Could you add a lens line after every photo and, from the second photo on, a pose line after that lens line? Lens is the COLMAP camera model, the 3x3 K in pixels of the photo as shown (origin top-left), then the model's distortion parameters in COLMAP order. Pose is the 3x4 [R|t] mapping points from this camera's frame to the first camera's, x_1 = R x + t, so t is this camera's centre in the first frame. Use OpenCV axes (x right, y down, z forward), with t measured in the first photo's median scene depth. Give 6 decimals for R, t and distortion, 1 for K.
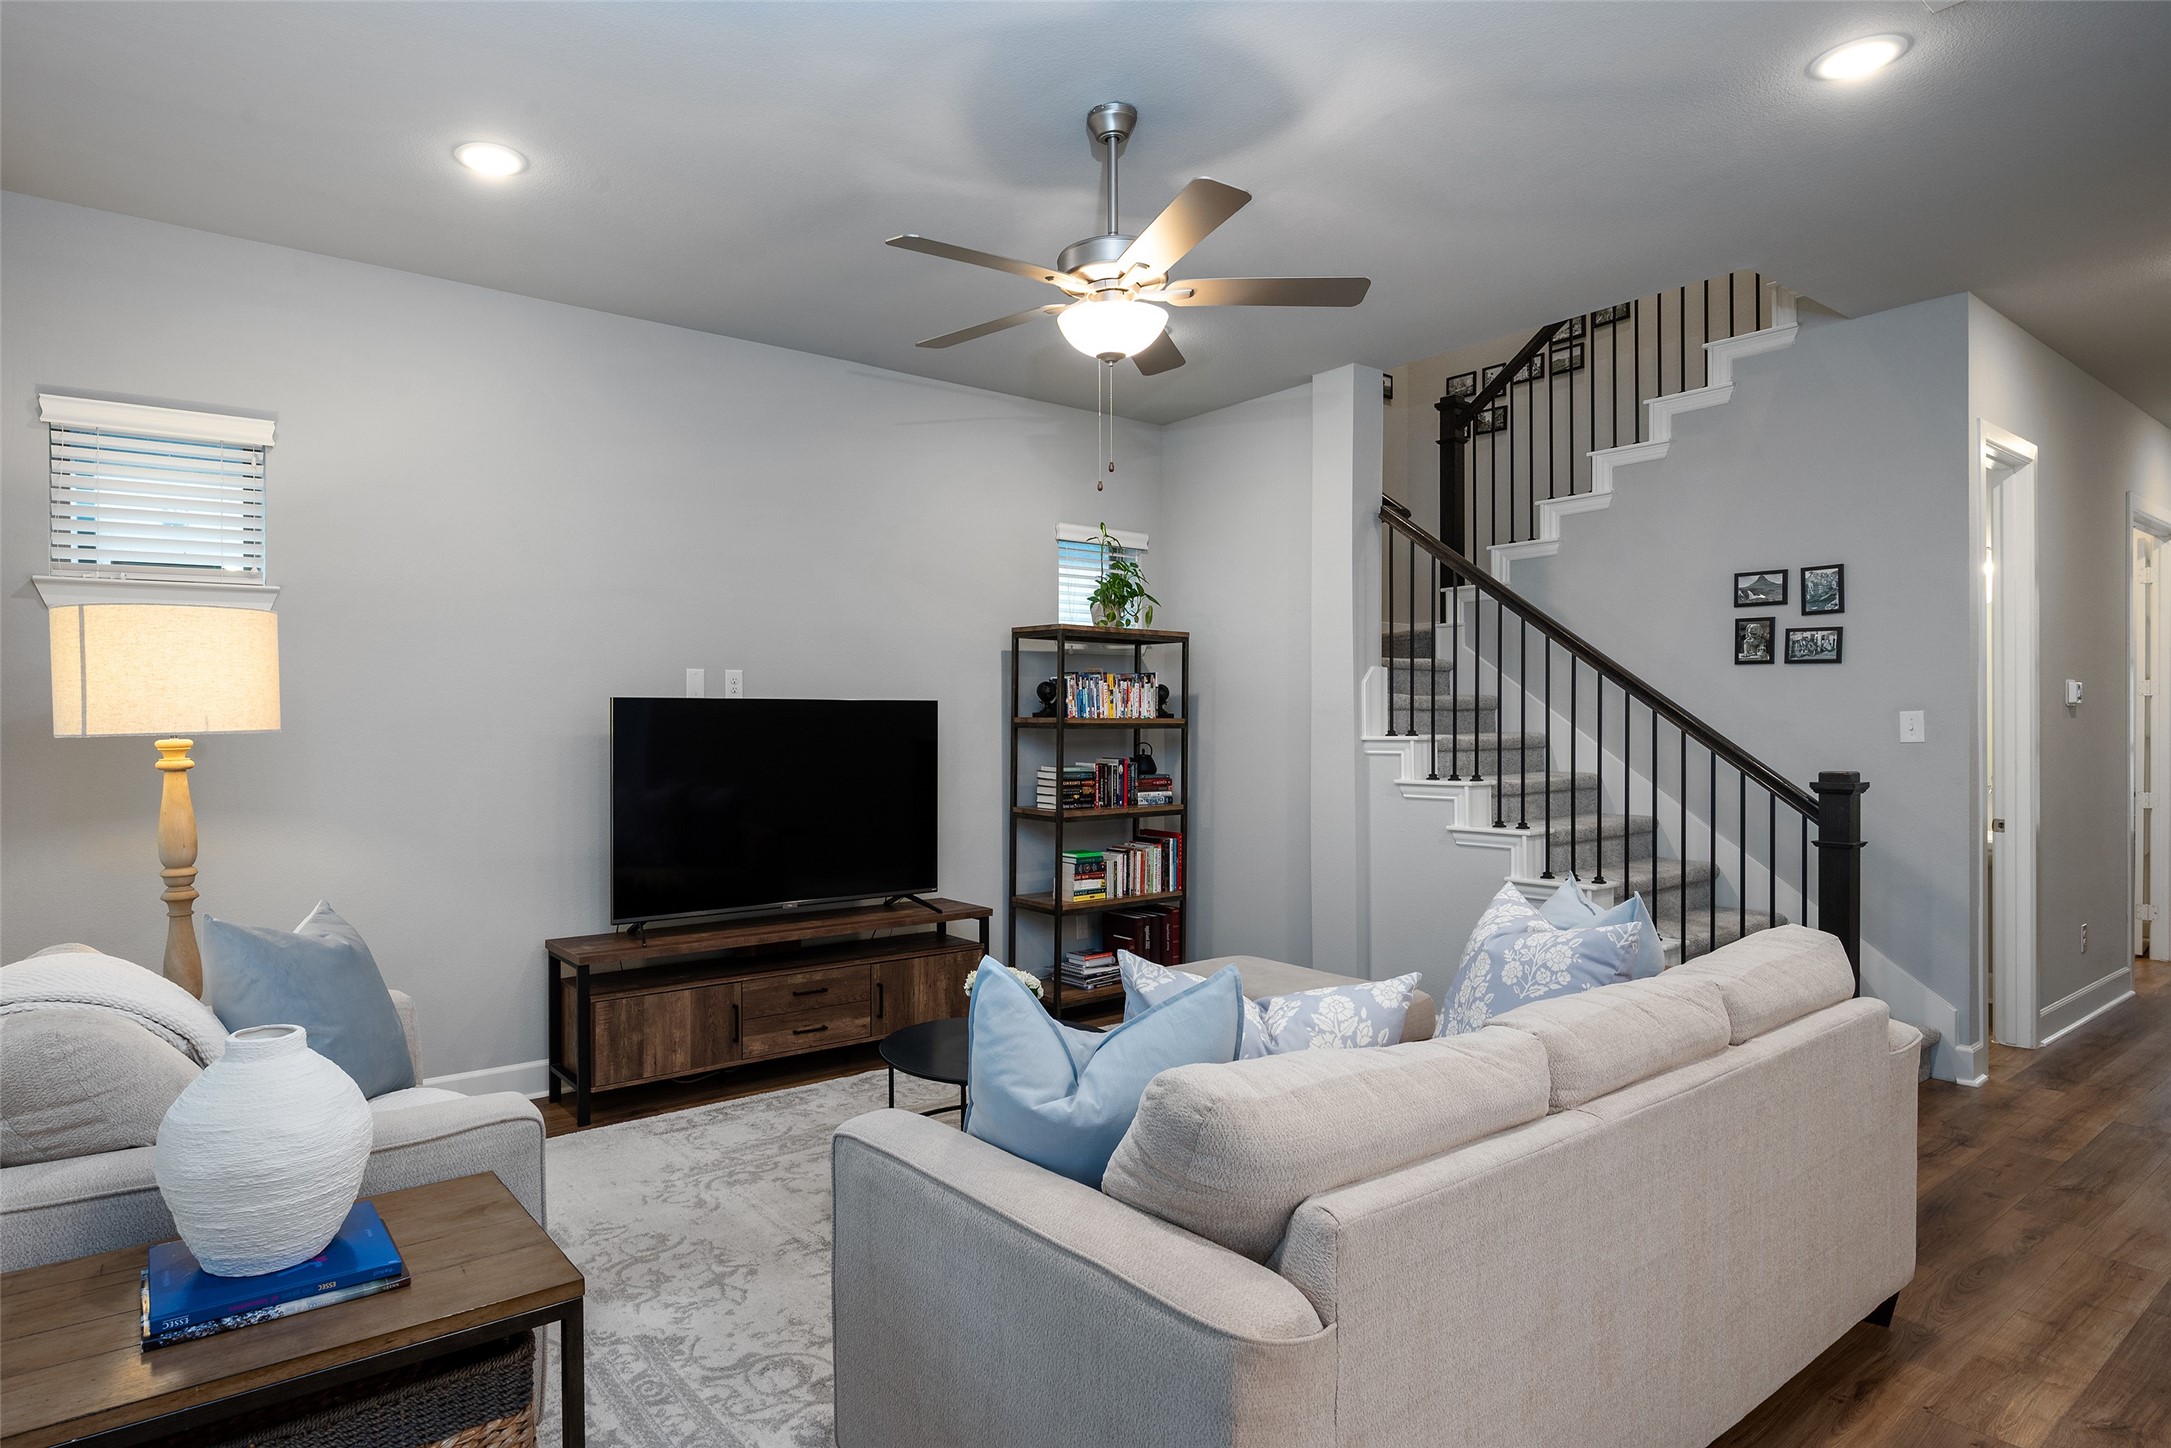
lens RADIAL K [[1130.9, 0, 1082.7], [0, 1130.9, 727.4], [0, 0, 1]] dist [-0.000015, -0.000103]
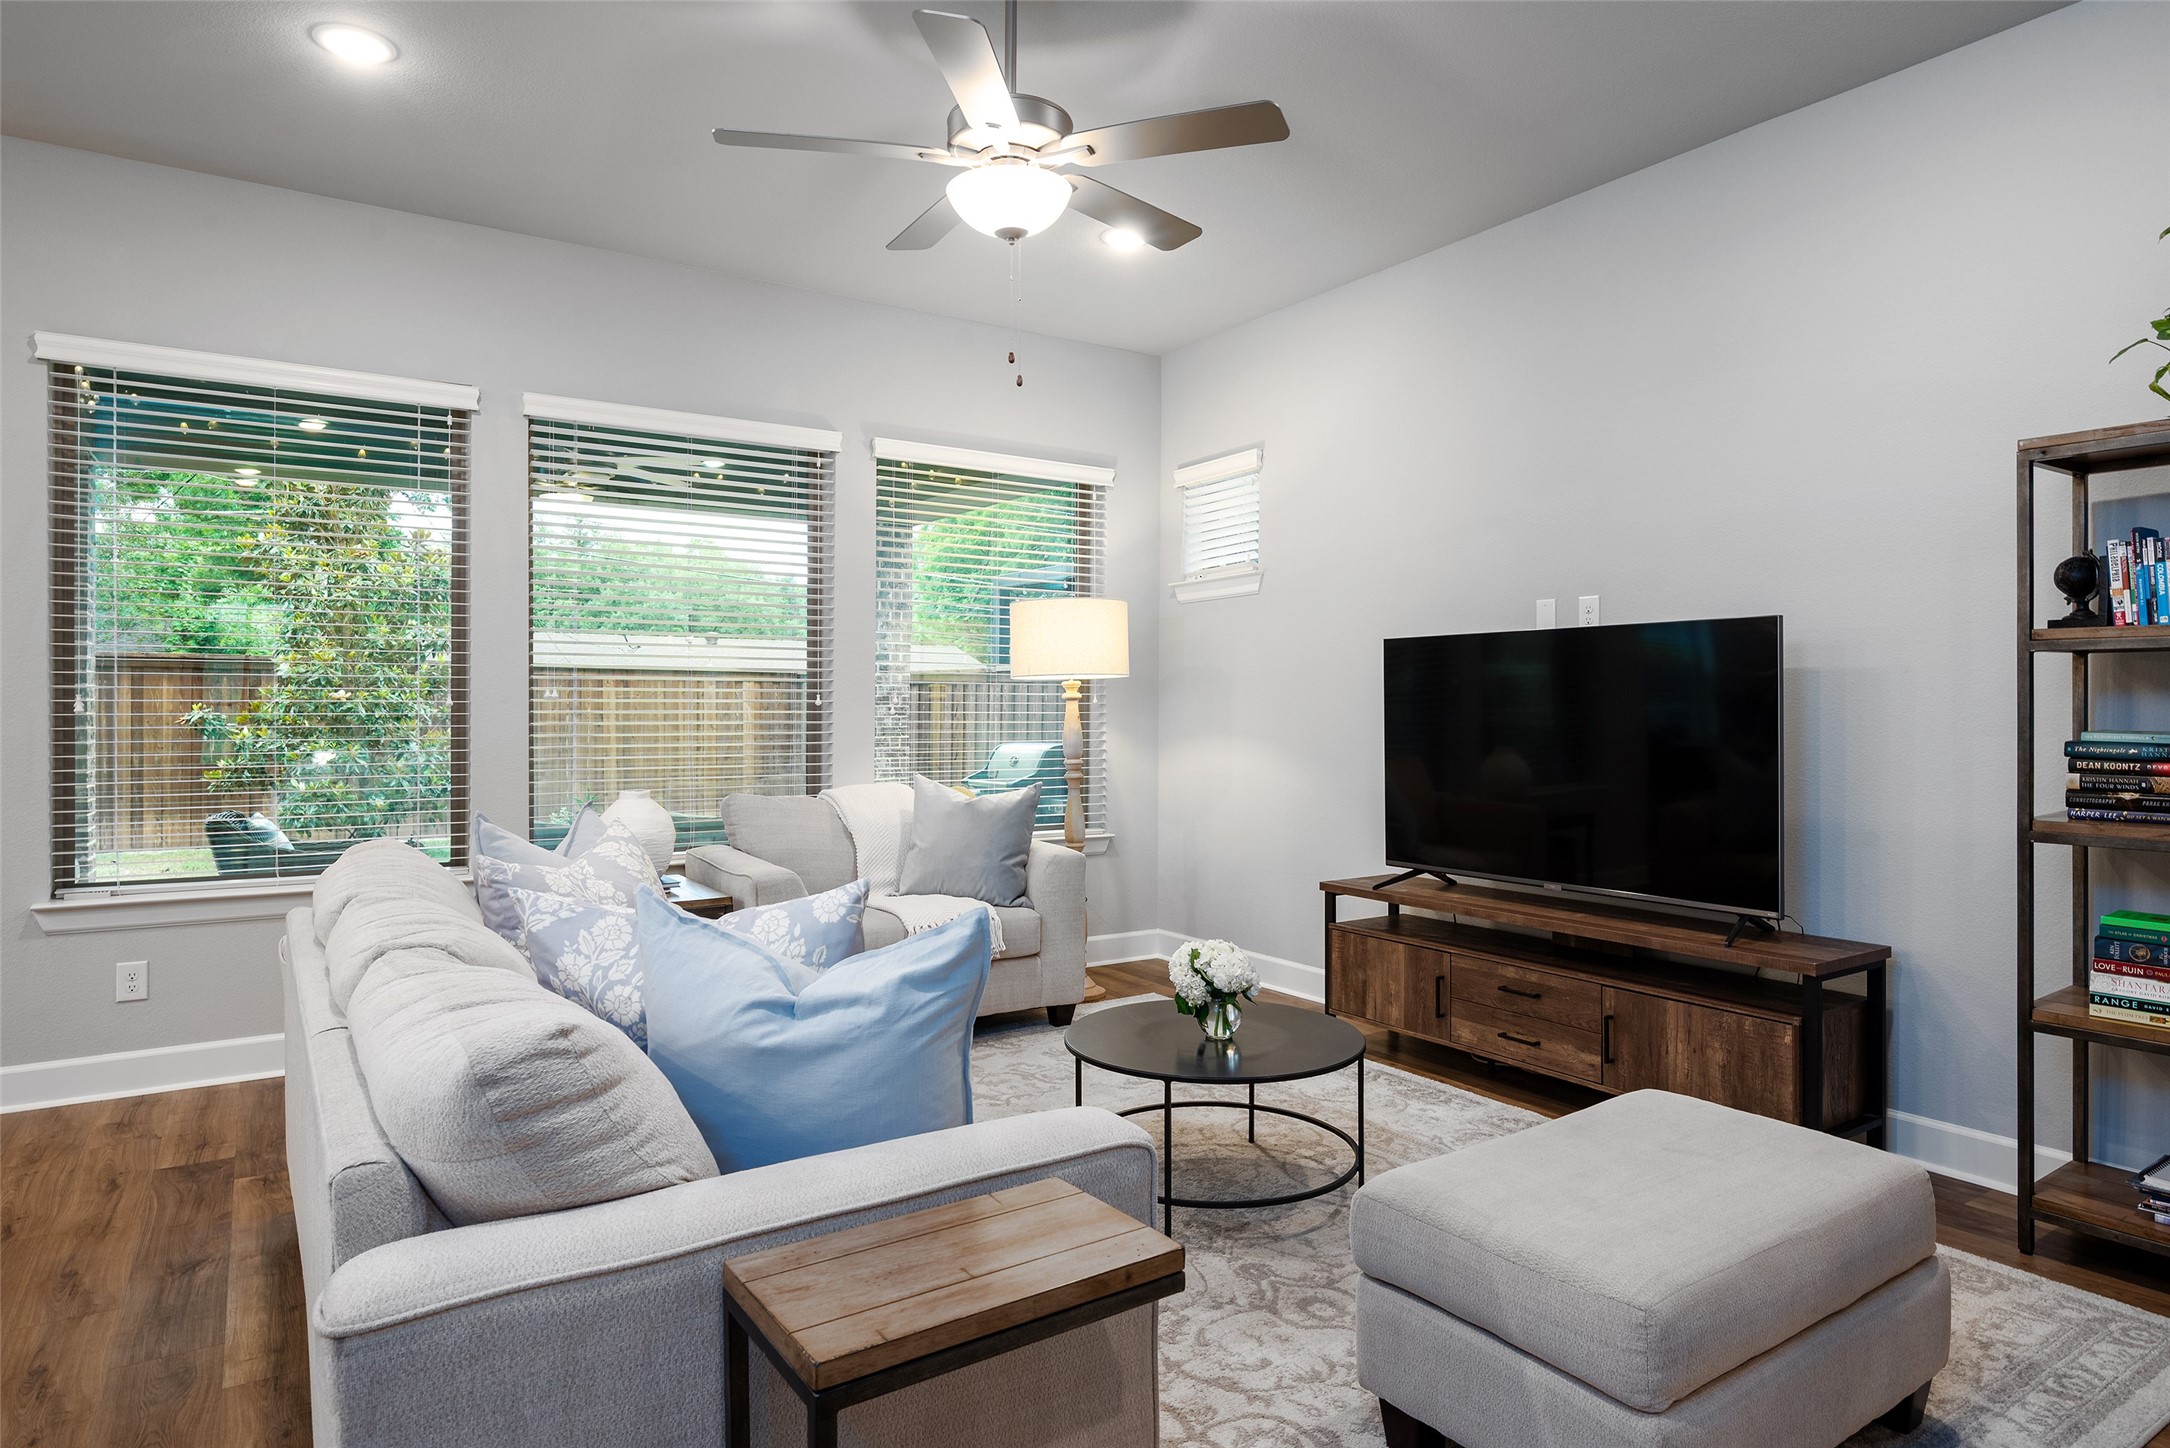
lens RADIAL K [[1236.1, 0, 1083.7], [0, 1236.1, 716.5], [0, 0, 1]] dist [0.002625, 0.000079]
pose [[-0.057445, 0.009138, -0.998307, 0.683110], [-0.002141, 0.999955, 0.009276, 0.031810], [0.998346, 0.002671, -0.057422, 0.775066]]
